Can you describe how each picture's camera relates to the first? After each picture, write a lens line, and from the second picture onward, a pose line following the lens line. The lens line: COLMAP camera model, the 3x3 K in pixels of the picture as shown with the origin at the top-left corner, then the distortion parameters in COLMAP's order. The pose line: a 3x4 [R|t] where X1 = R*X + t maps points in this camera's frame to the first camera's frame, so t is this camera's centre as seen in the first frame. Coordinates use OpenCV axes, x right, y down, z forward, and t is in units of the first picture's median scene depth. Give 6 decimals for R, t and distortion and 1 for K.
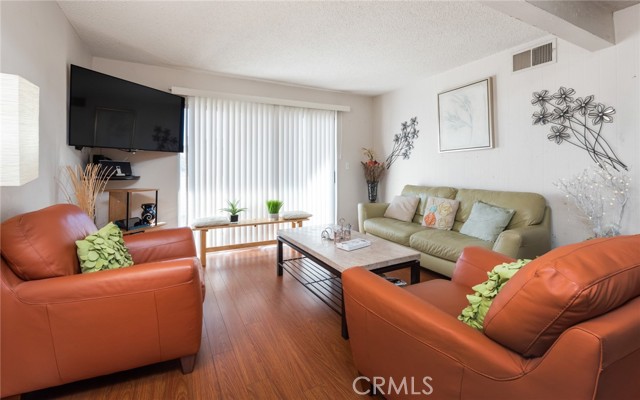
lens RADIAL K [[277.5, 0, 309.0], [0, 277.5, 165.6], [0, 0, 1]] dist [-0.006024, -0.001603]
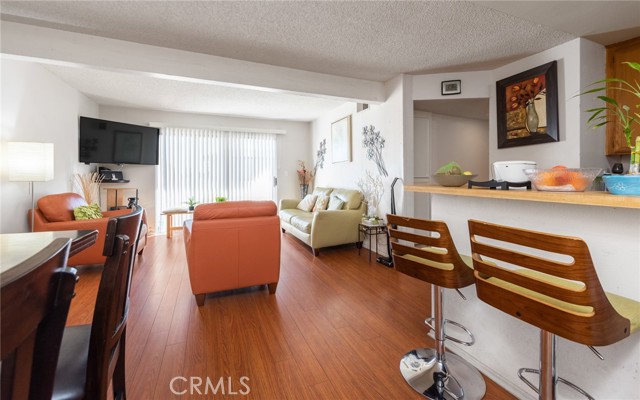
lens RADIAL K [[277.5, 0, 331.5], [0, 277.5, 175.3], [0, 0, 1]] dist [-0.006024, -0.001603]
pose [[0.998778, -0.000457, -0.049430, 0.597703], [0.000875, 0.999964, 0.008425, -0.002275], [0.049424, -0.008458, 0.998742, -0.494441]]
